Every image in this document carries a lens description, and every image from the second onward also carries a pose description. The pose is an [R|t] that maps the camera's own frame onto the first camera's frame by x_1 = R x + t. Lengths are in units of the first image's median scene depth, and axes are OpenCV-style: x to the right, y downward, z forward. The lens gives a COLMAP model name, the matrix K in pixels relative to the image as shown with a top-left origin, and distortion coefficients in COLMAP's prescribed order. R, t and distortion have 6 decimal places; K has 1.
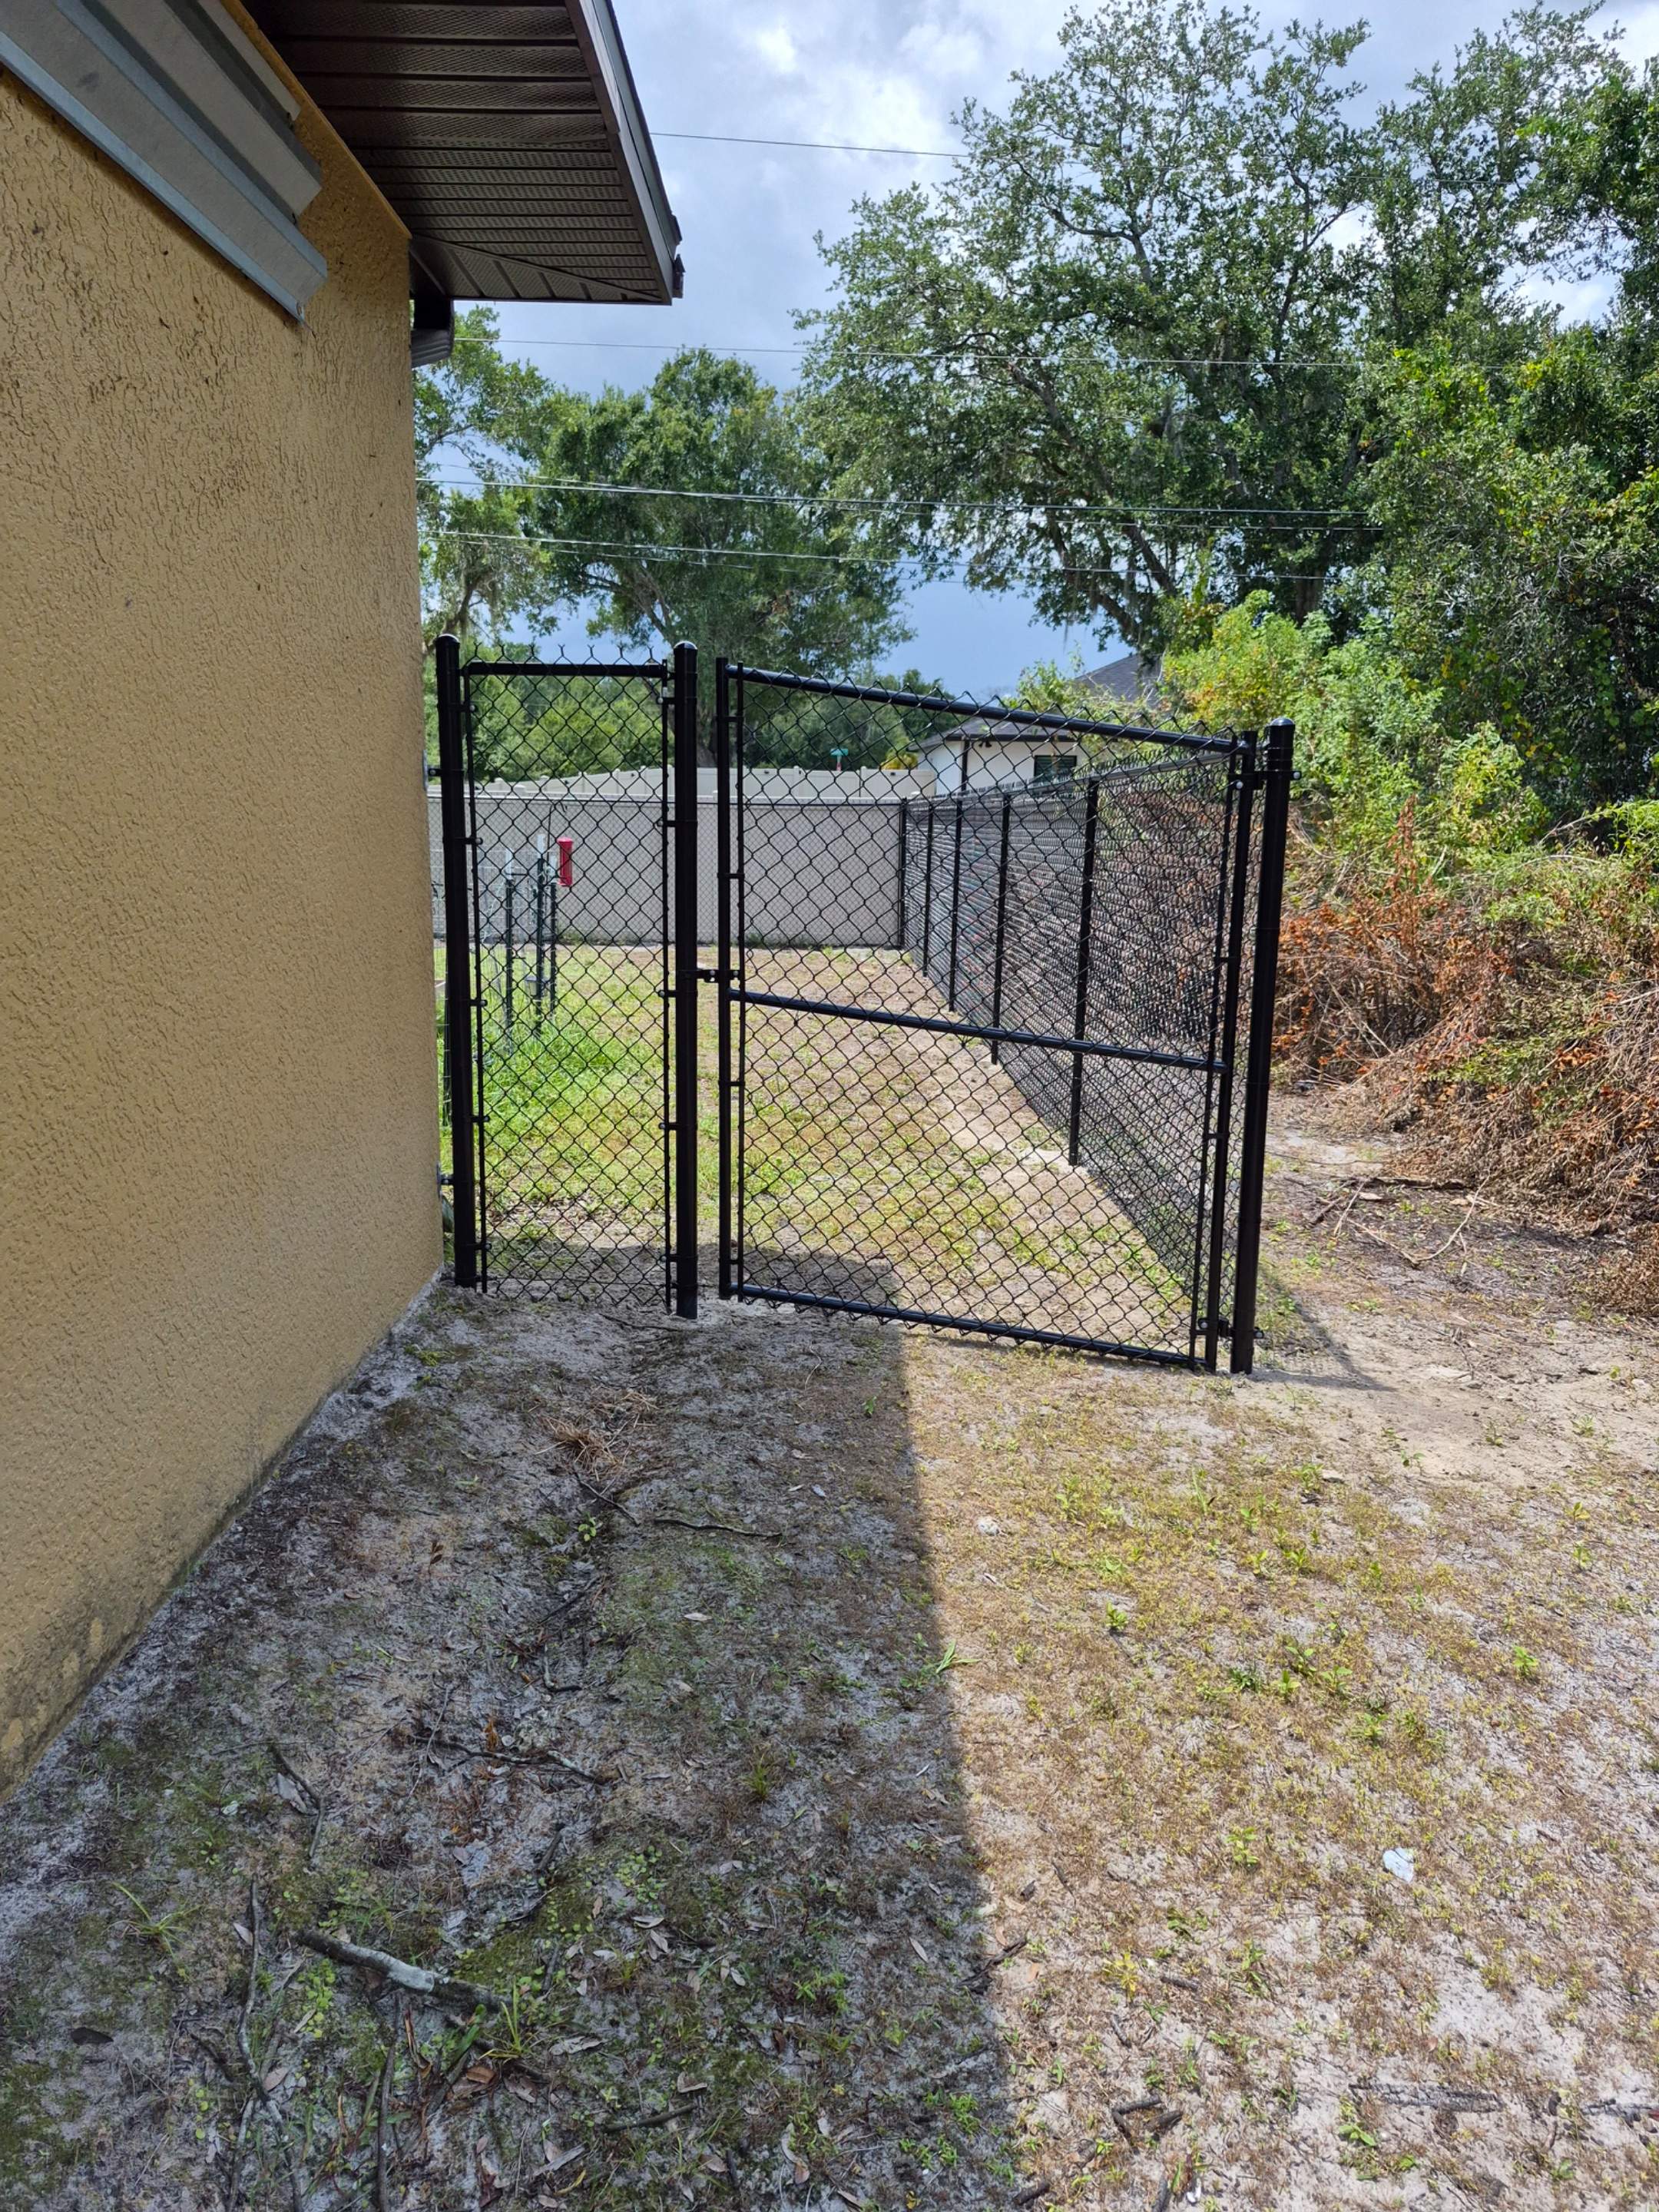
lens RADIAL K [[1588.2, 0, 812.4], [0, 1588.2, 1088.0], [0, 0, 1]] dist [0.117353, -0.160436]
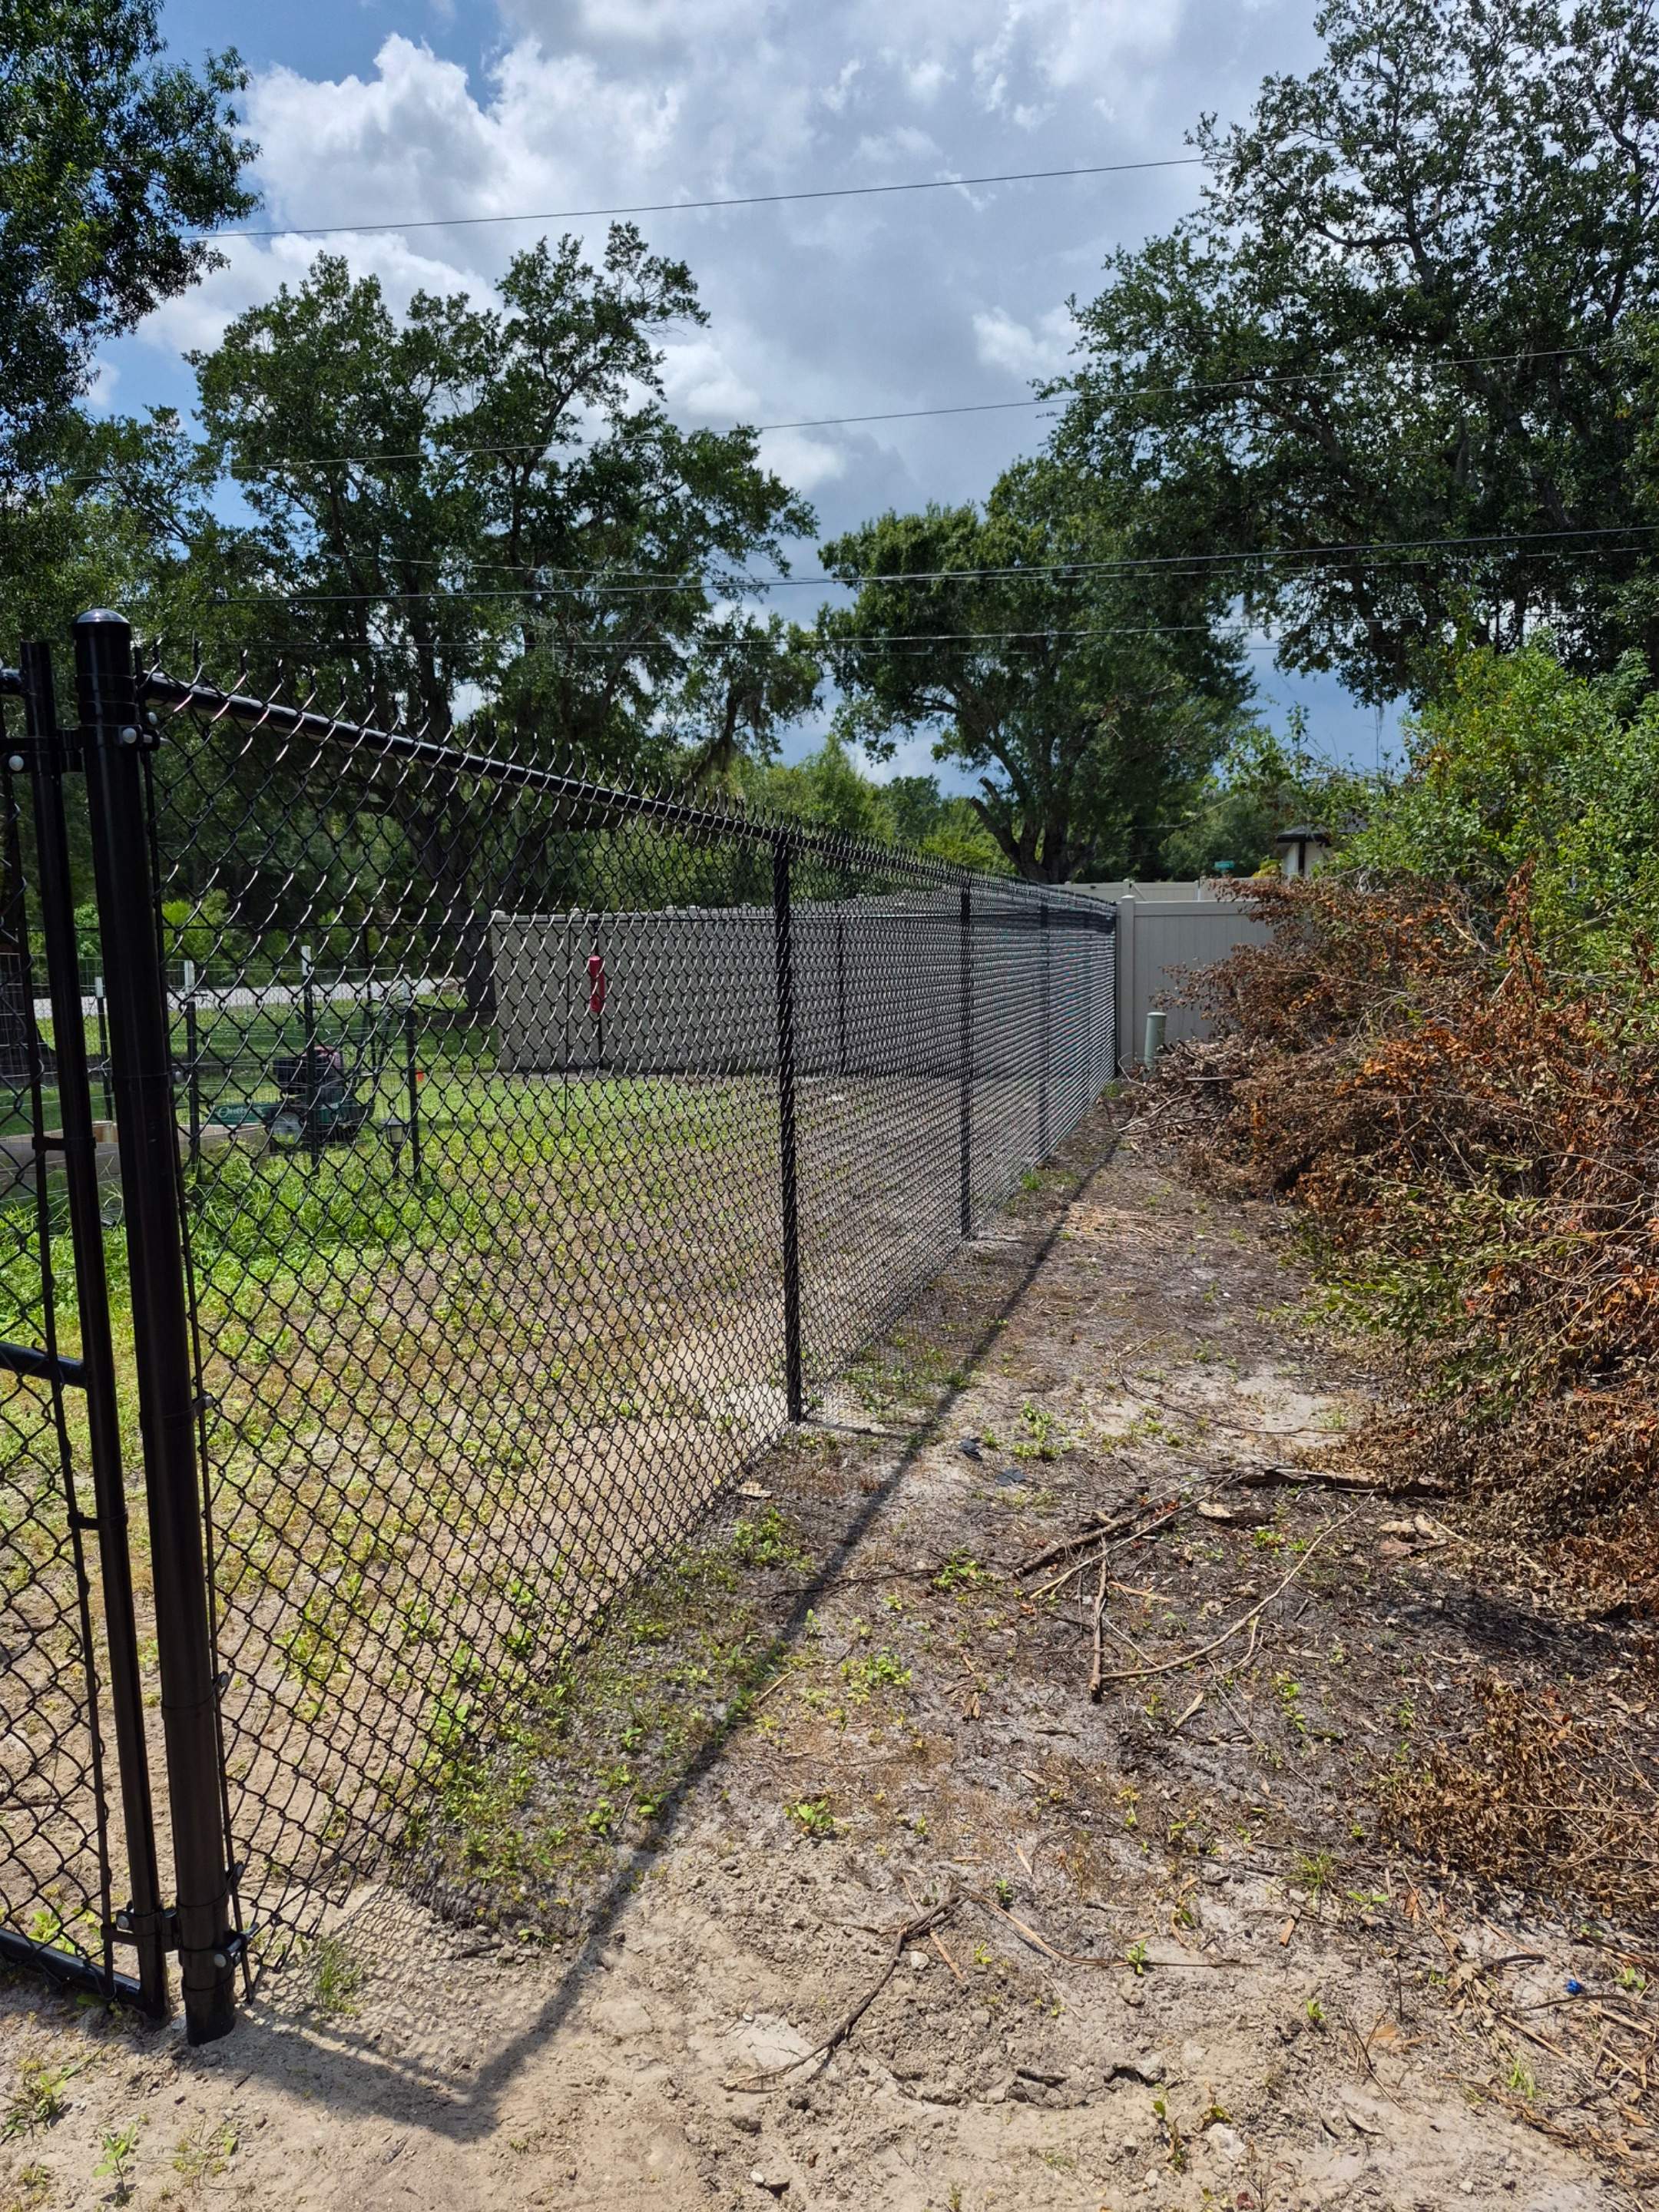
lens RADIAL K [[1552.5, 0, 829.5], [0, 1552.5, 1106.0], [0, 0, 1]] dist [0.095253, -0.101294]
pose [[0.957555, 0.003561, -0.288228, 0.149634], [-0.022389, 0.997822, -0.062054, -0.016920], [0.287379, 0.065873, 0.955549, 0.157026]]
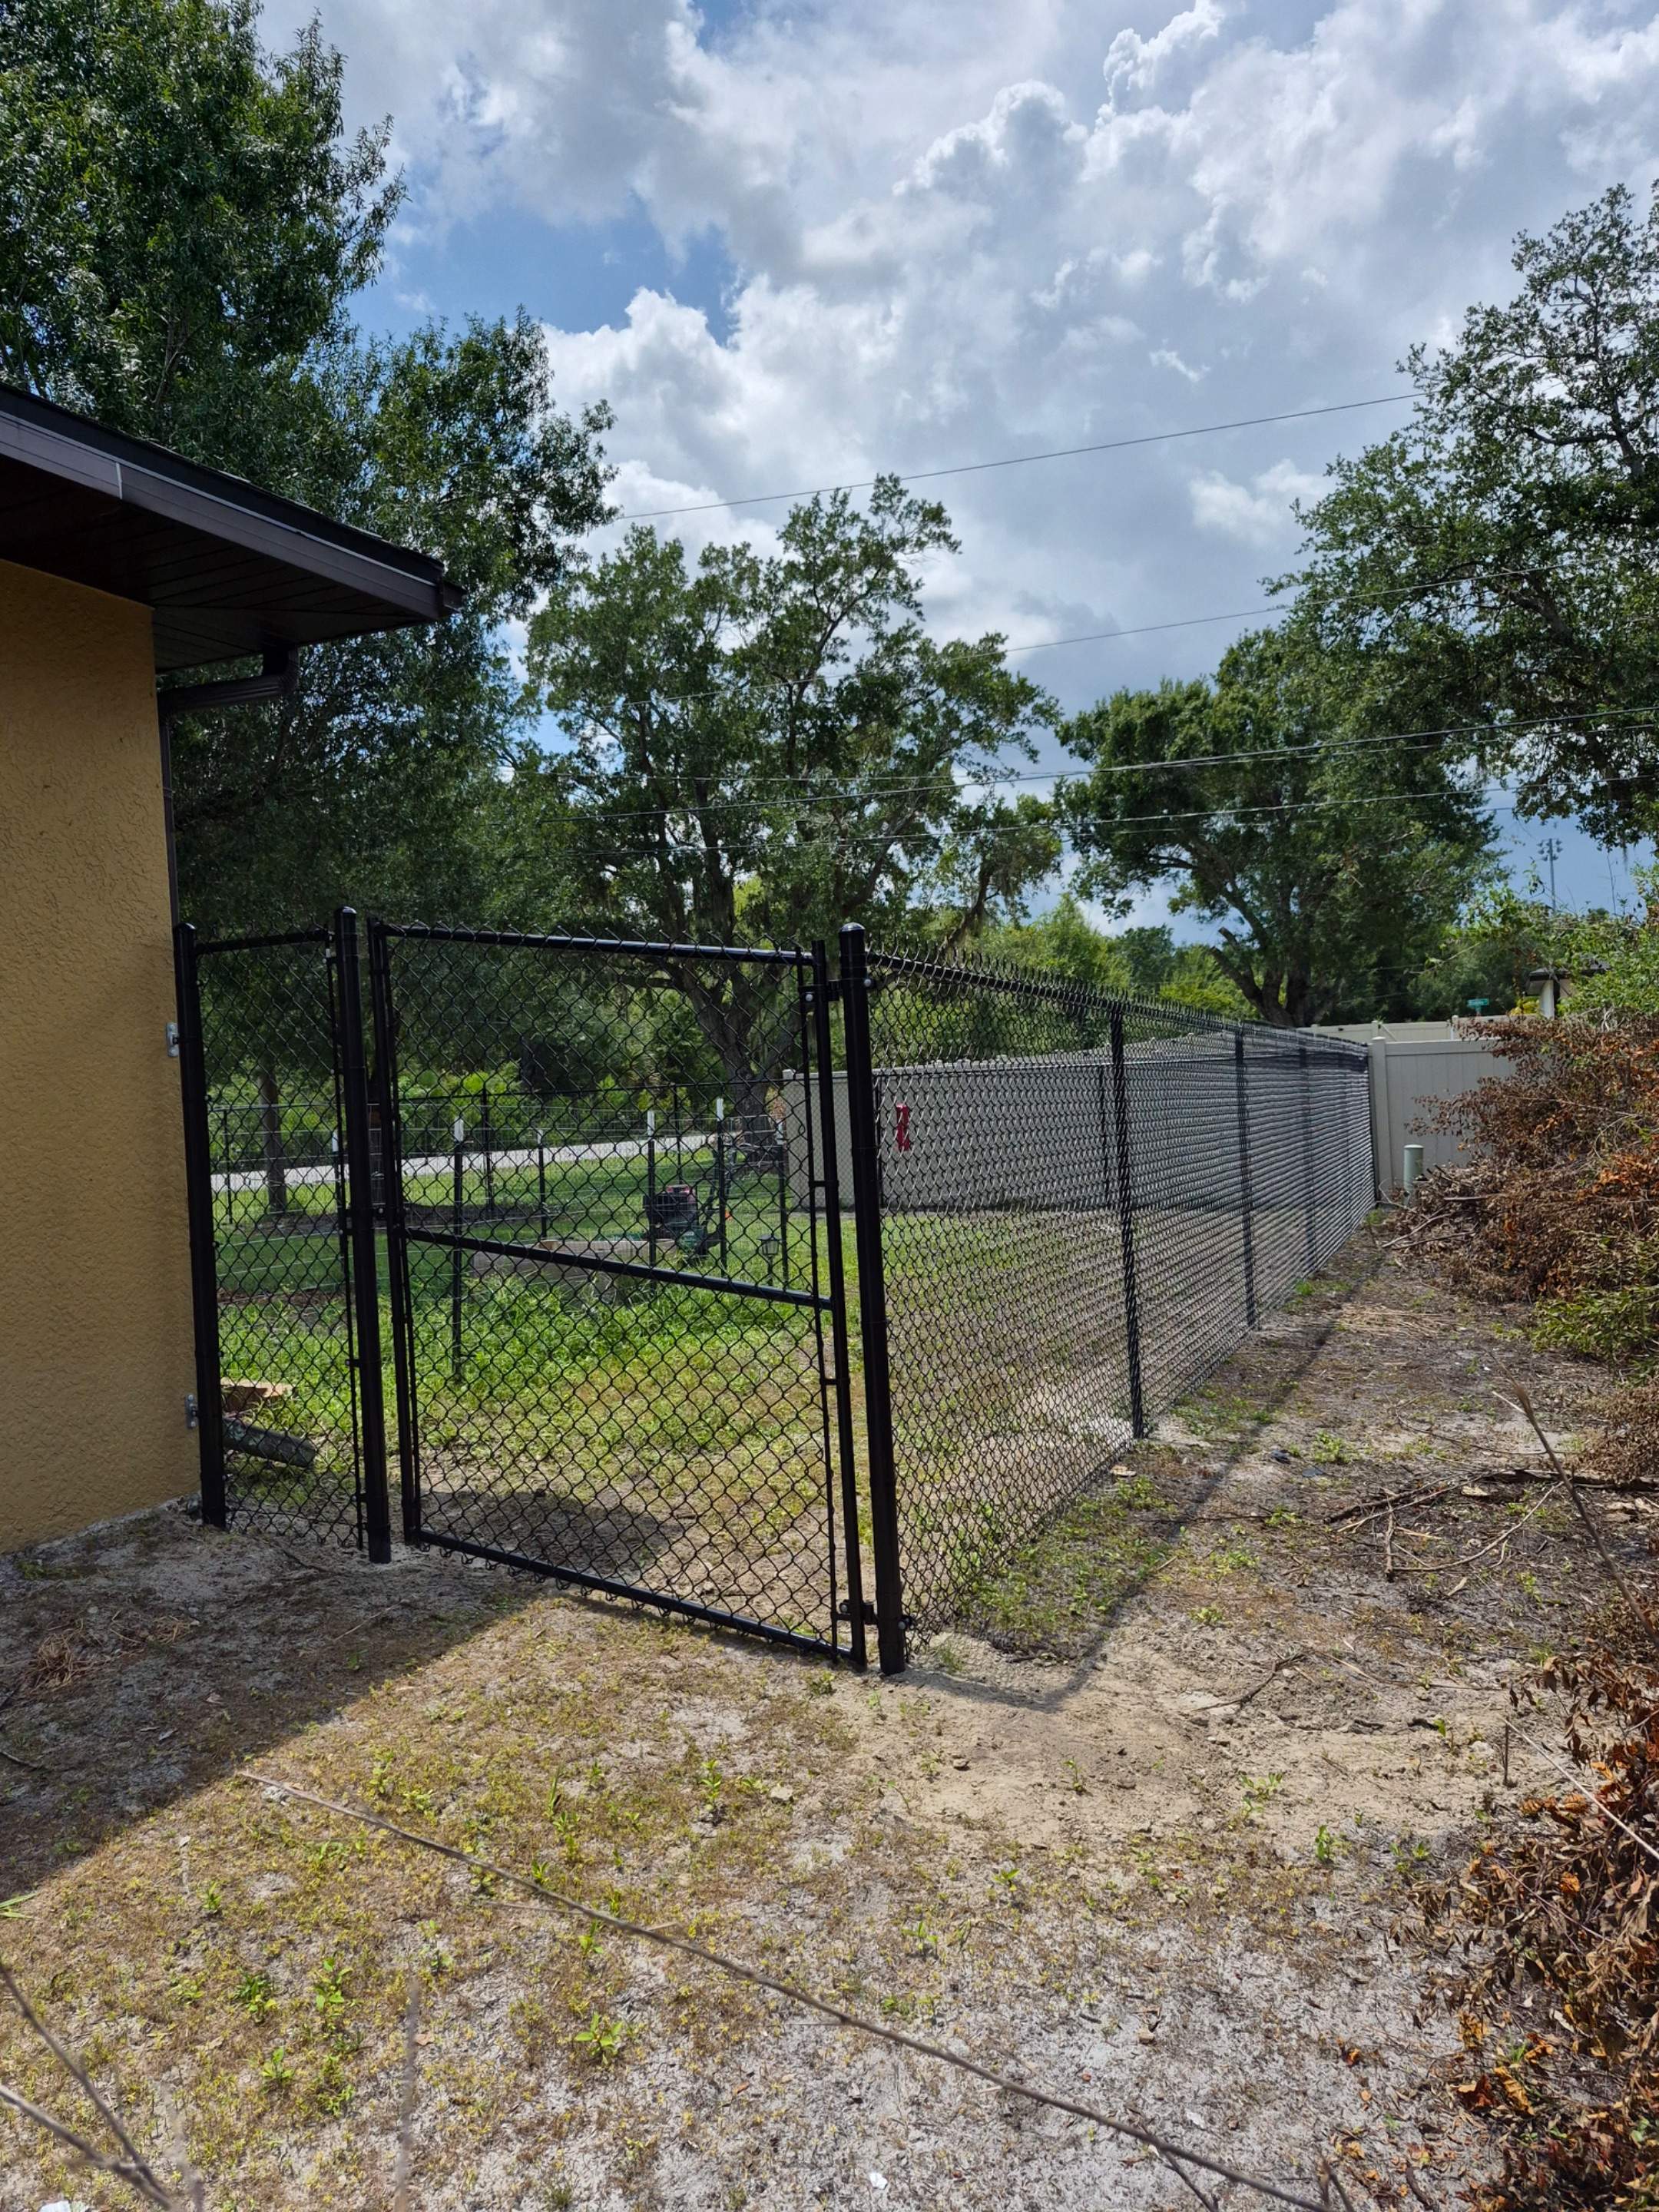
lens RADIAL K [[1588.2, 0, 812.4], [0, 1588.2, 1088.0], [0, 0, 1]] dist [0.117353, -0.160436]
pose [[0.902424, -0.055926, -0.427205, 0.160208], [-0.019194, 0.985337, -0.169536, 0.004893], [0.430422, 0.161193, 0.888118, 0.046683]]
